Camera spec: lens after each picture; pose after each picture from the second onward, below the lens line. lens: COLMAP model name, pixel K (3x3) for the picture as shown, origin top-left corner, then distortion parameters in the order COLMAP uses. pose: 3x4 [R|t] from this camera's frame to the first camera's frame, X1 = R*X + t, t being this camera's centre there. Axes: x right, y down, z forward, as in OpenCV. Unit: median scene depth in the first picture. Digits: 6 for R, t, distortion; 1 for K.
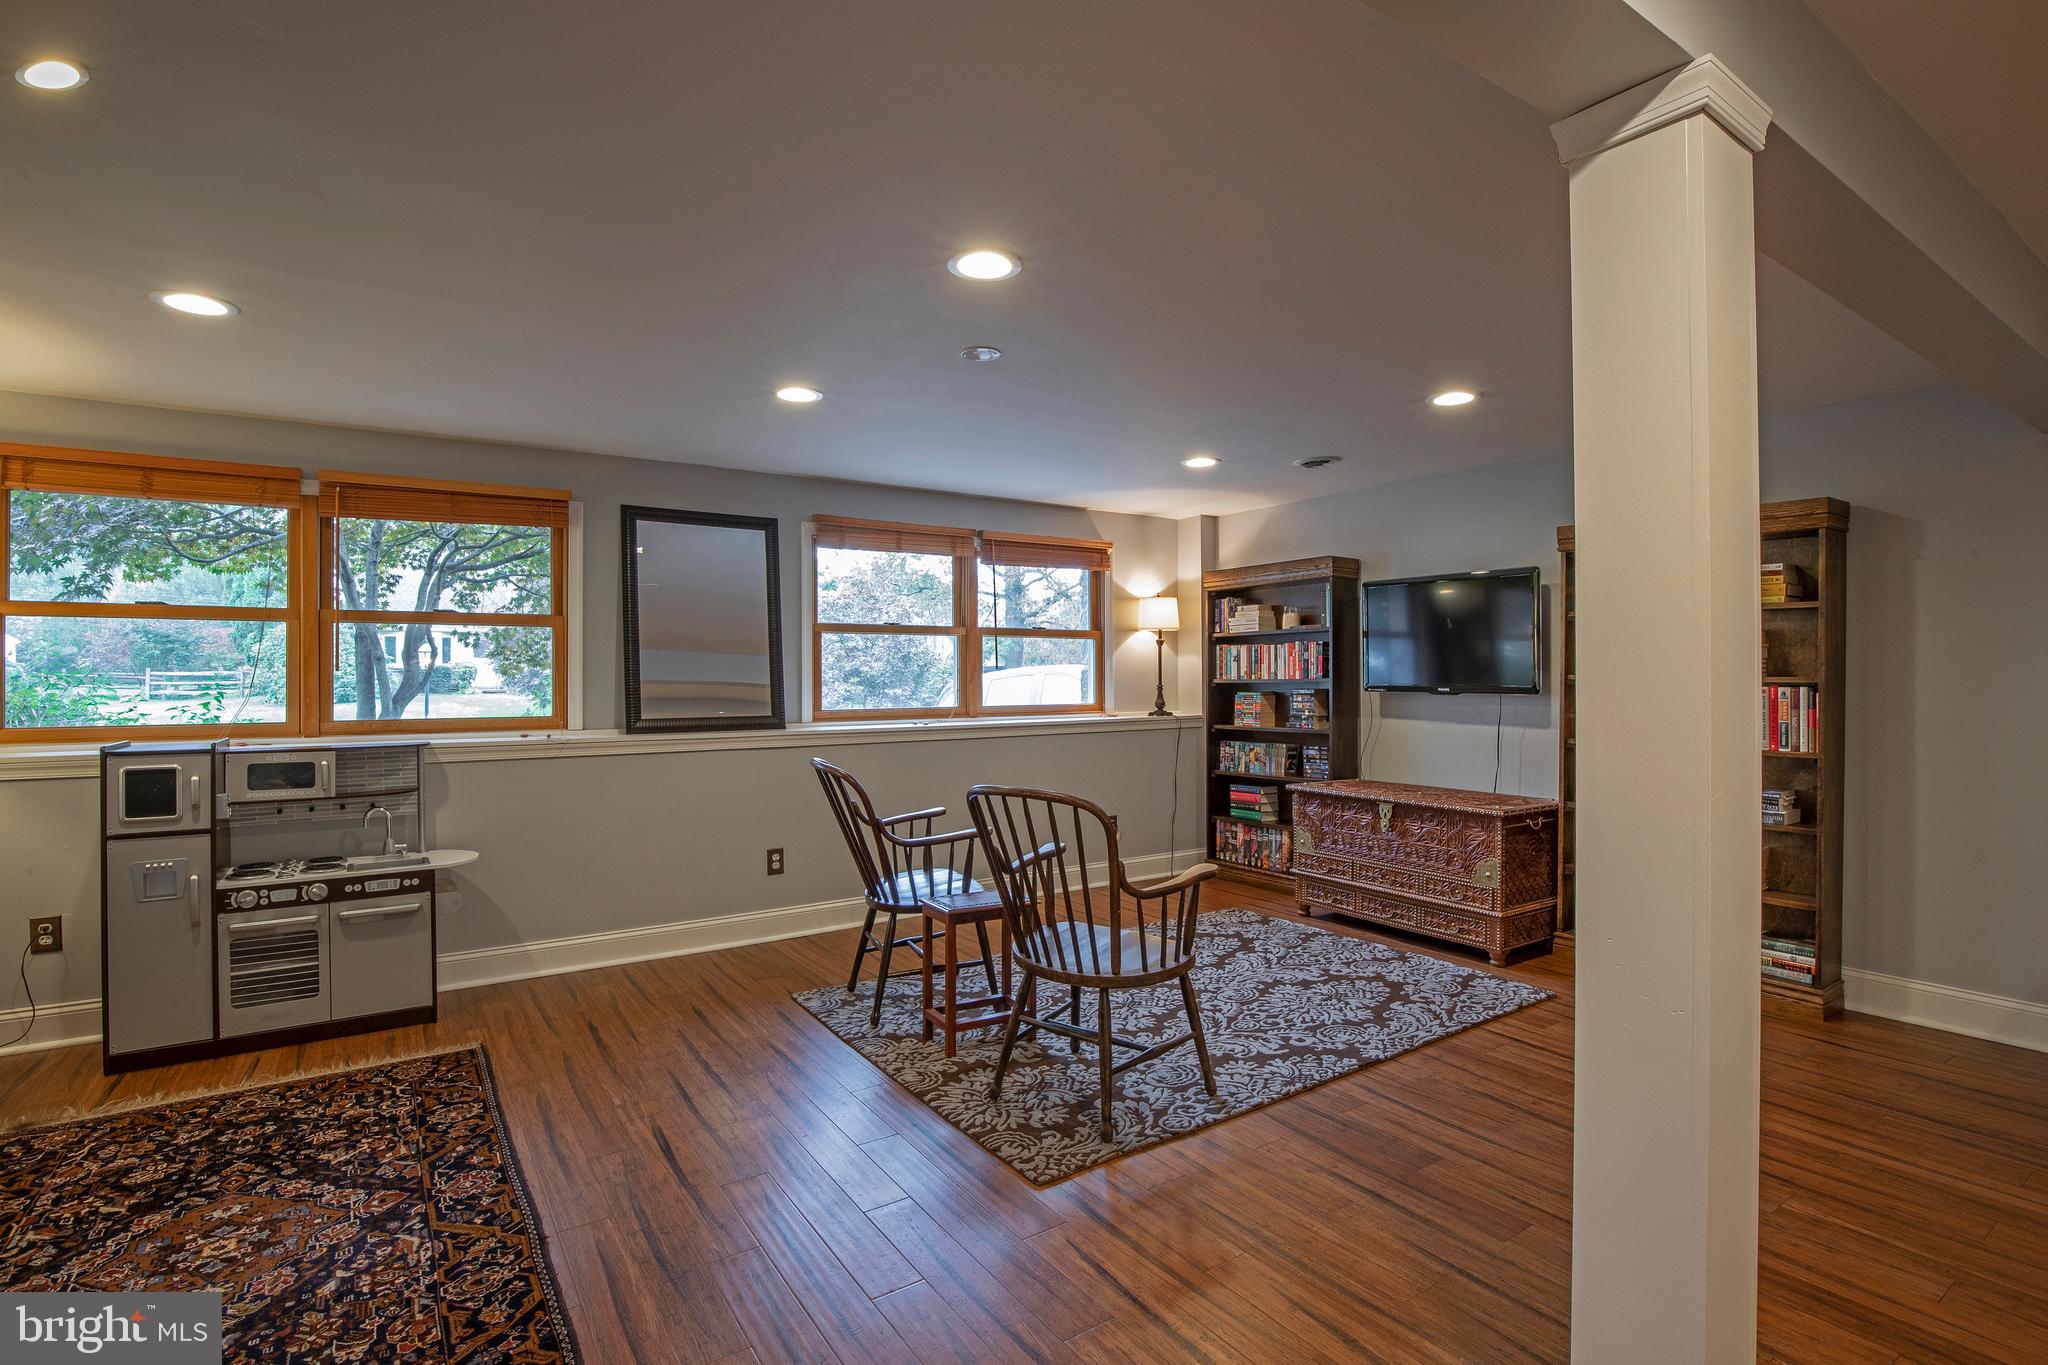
lens RADIAL K [[977.3, 0, 1037.8], [0, 977.3, 674.4], [0, 0, 1]] dist [-0.031511, 0.004689]
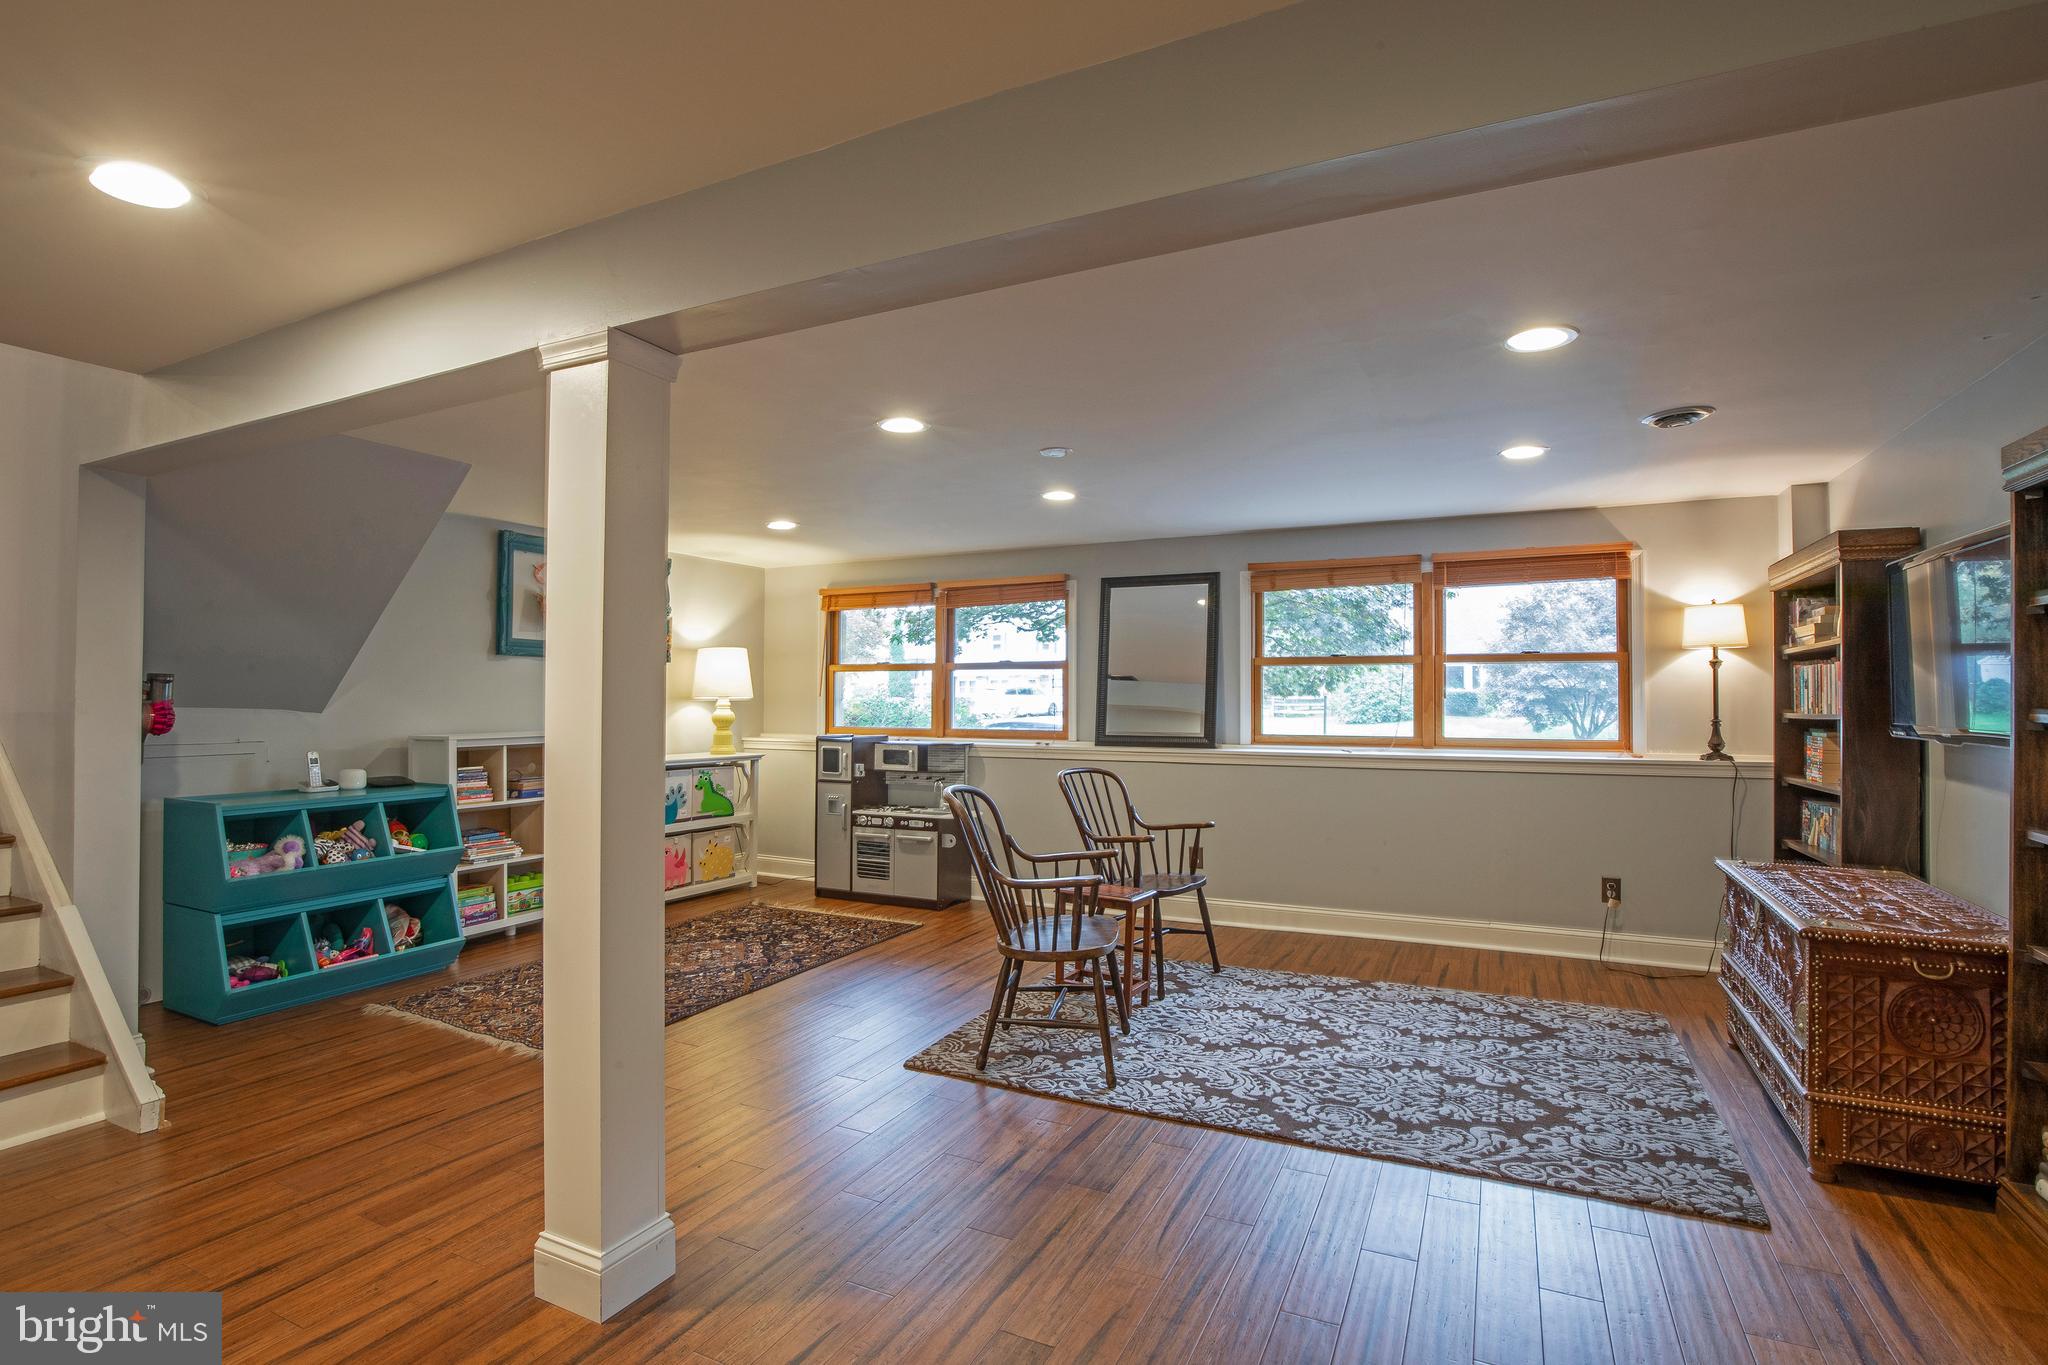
lens RADIAL K [[964.7, 0, 1048.4], [0, 964.7, 681.0], [0, 0, 1]] dist [-0.030135, 0.000515]
pose [[0.508125, -0.012993, -0.861185, 0.755418], [-0.003617, 0.999845, -0.017219, -0.006491], [0.861276, 0.011864, 0.508000, 0.264356]]
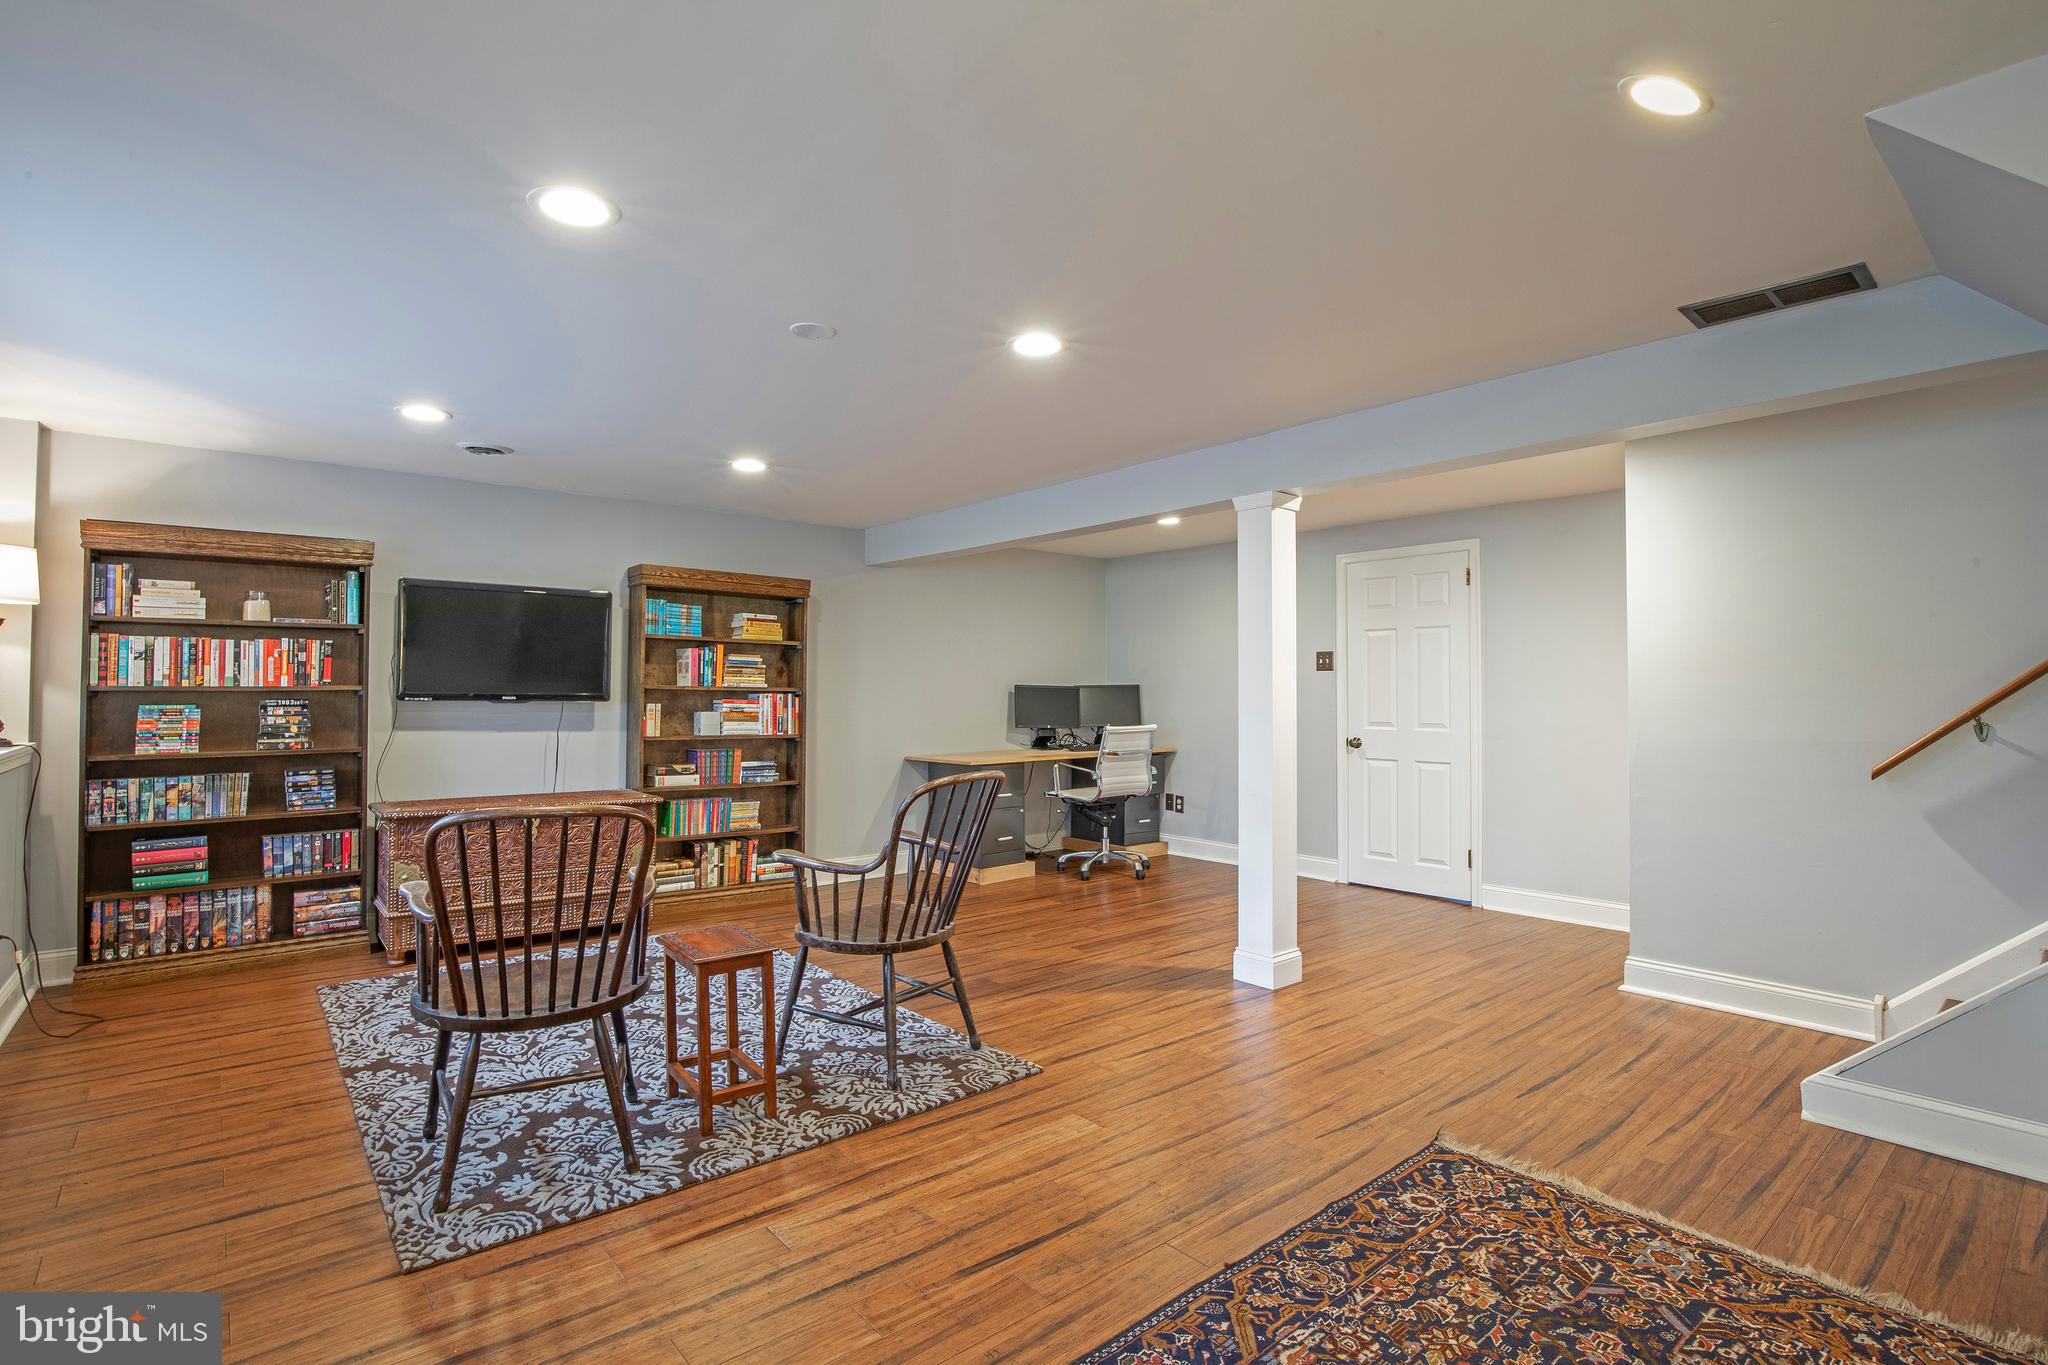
lens RADIAL K [[943.6, 0, 1028.3], [0, 943.6, 675.2], [0, 0, 1]] dist [-0.030340, 0.000957]
pose [[-0.089338, 0.023342, 0.995728, -0.717438], [-0.002543, 0.999717, -0.023663, 0.016301], [-0.995998, -0.004646, -0.089254, 0.647800]]
